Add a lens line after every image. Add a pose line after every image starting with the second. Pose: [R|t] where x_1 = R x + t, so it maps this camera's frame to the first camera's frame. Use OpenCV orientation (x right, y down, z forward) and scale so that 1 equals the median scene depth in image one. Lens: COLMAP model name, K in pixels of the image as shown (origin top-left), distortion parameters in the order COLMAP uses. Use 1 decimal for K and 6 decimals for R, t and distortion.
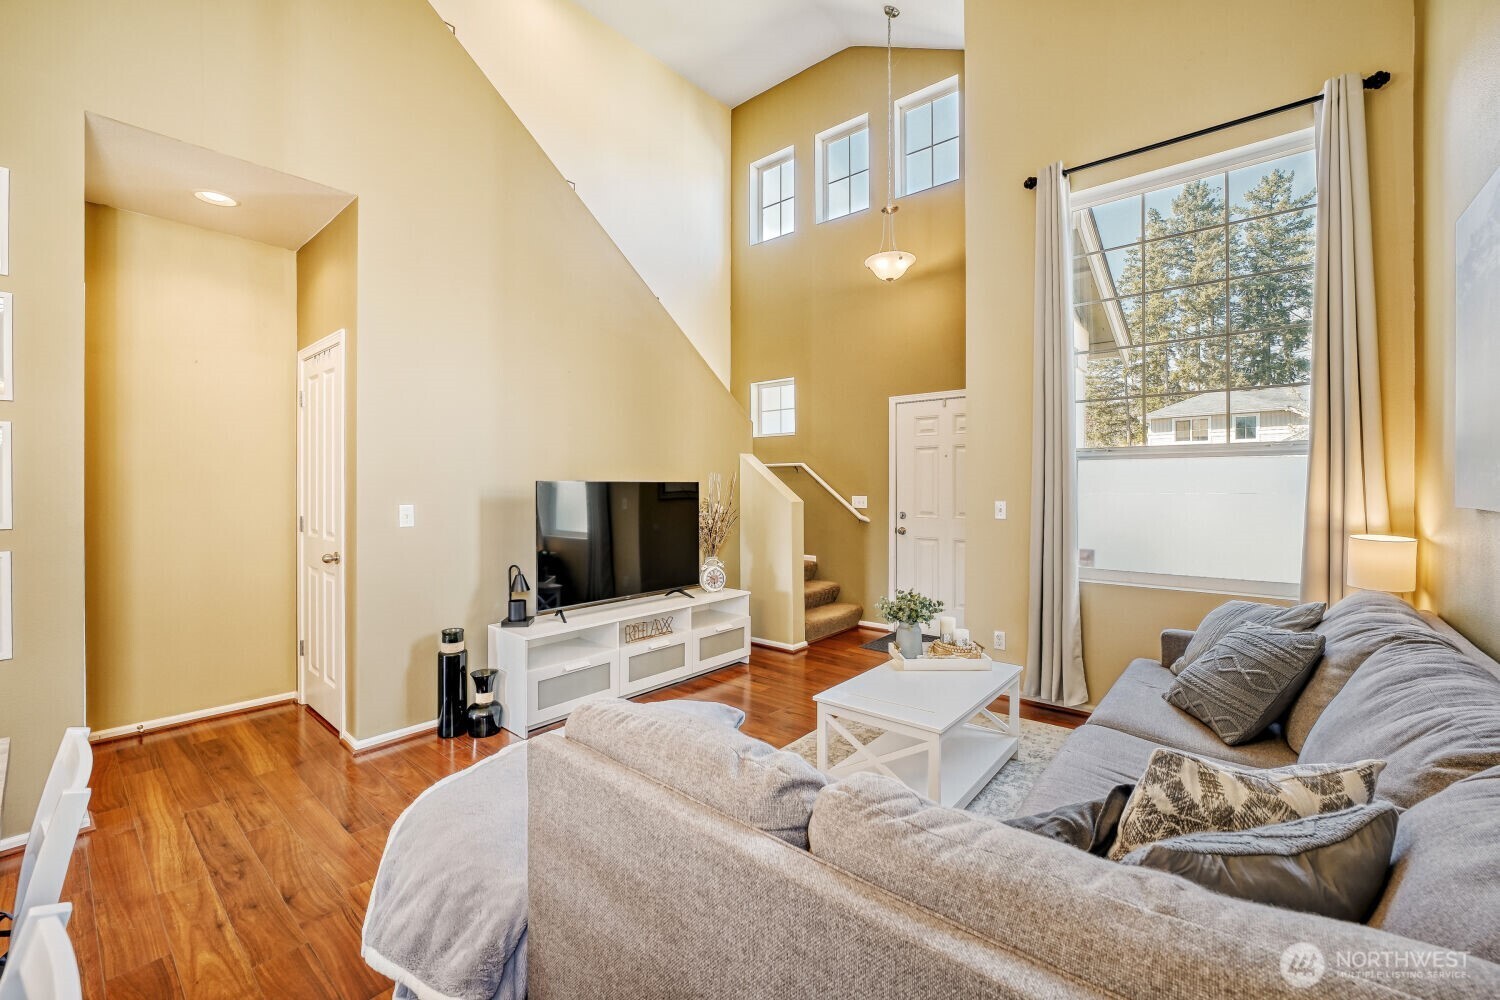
lens RADIAL K [[614.5, 0, 750.1], [0, 614.5, 486.9], [0, 0, 1]] dist [-0.009180, -0.000002]
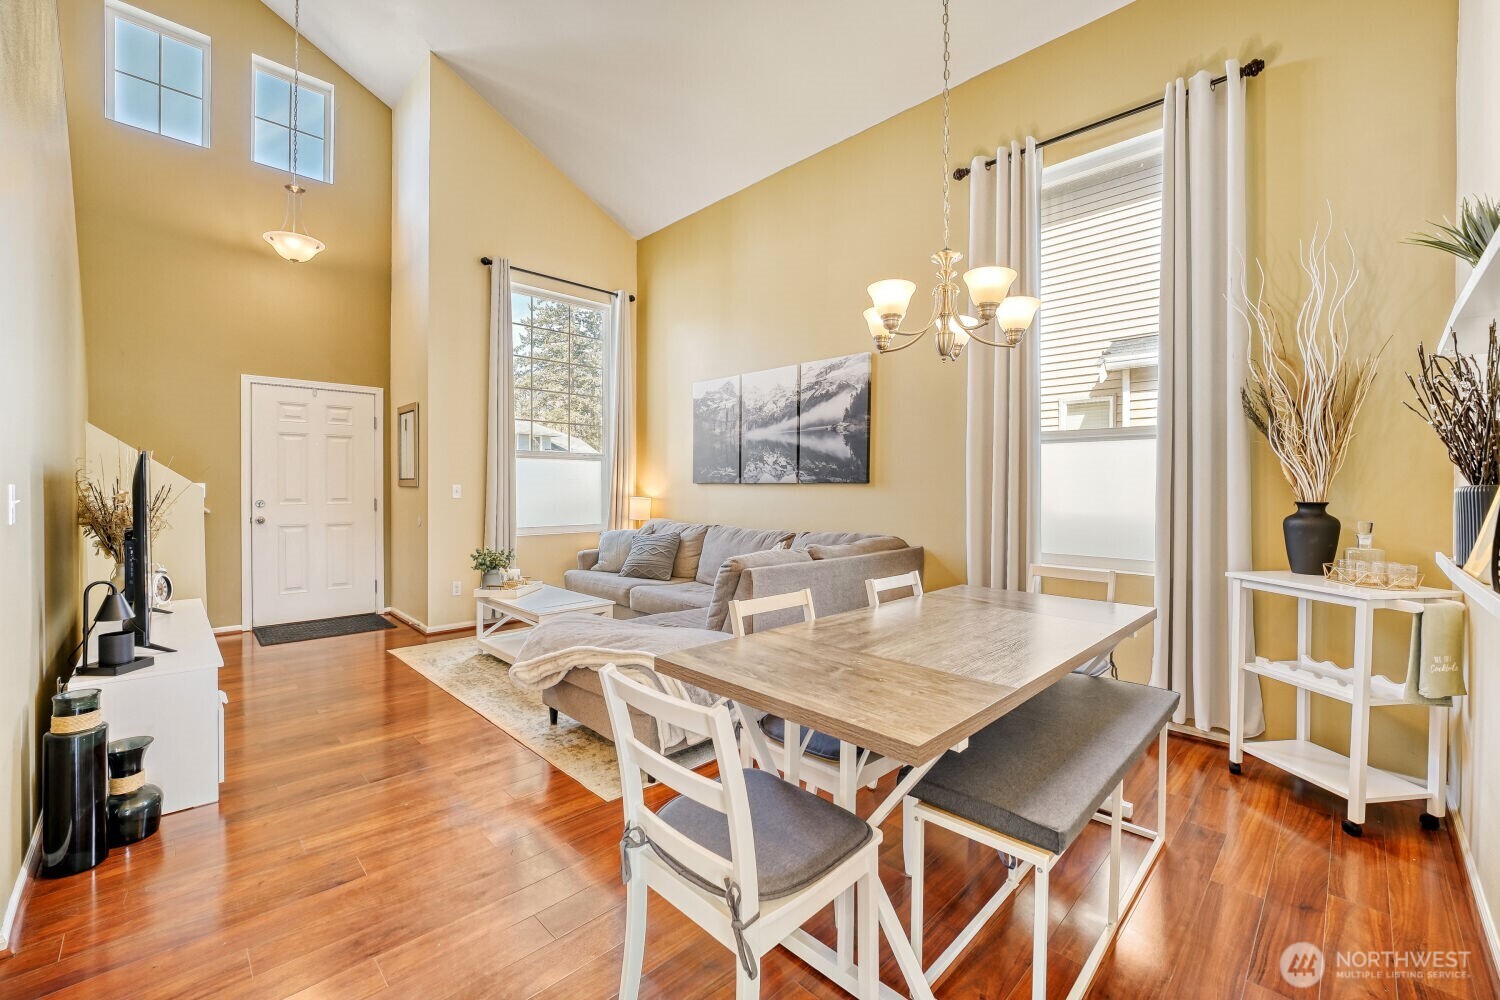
lens RADIAL K [[614.5, 0, 750.1], [0, 614.5, 486.9], [0, 0, 1]] dist [-0.009180, -0.000002]
pose [[0.087638, -0.002695, 0.996149, -0.674806], [-0.003119, 0.999991, 0.002980, 0.017083], [-0.996147, -0.003368, 0.087629, 0.192130]]
